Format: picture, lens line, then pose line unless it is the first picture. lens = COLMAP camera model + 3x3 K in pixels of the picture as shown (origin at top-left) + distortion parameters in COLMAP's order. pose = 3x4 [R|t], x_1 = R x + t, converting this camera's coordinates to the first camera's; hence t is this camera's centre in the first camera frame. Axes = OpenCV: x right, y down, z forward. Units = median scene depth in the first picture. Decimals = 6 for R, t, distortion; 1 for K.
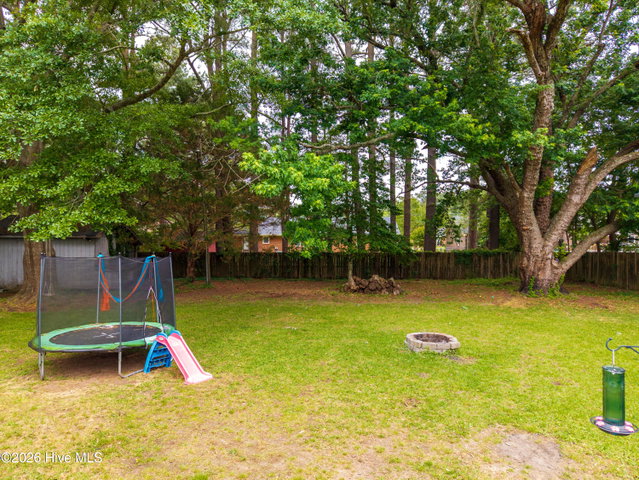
lens RADIAL K [[426.3, 0, 319.5], [0, 426.3, 240.0], [0, 0, 1]] dist [0.008337, -0.005977]
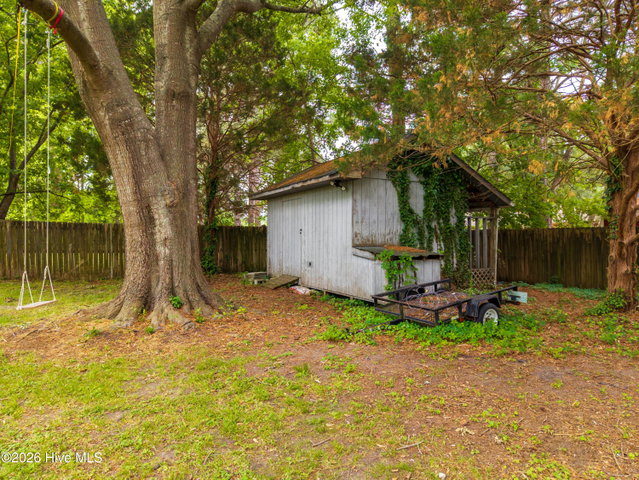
lens RADIAL K [[426.3, 0, 319.5], [0, 426.3, 240.0], [0, 0, 1]] dist [0.008337, -0.005977]
pose [[0.464960, -0.005912, -0.885312, -0.171351], [-0.003363, 0.999959, -0.008444, 0.063461], [0.885325, 0.006903, 0.464921, 0.815972]]
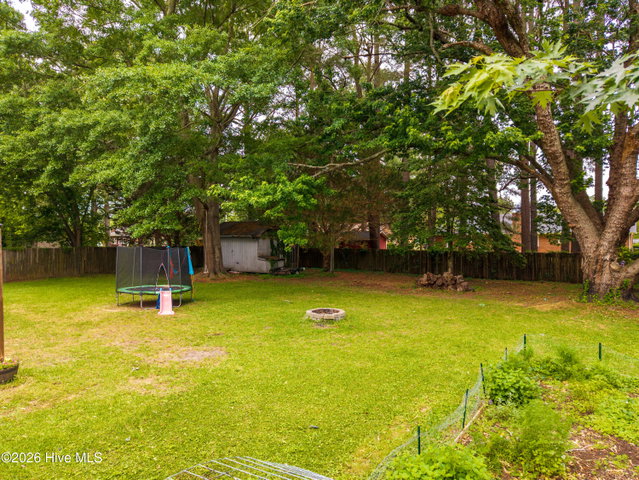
lens RADIAL K [[426.3, 0, 319.5], [0, 426.3, 240.0], [0, 0, 1]] dist [0.008337, -0.005977]
pose [[0.809085, 0.003774, -0.587680, 0.510516], [-0.001940, 0.999991, 0.003750, 0.000285], [0.587689, -0.001894, 0.809085, -0.039748]]
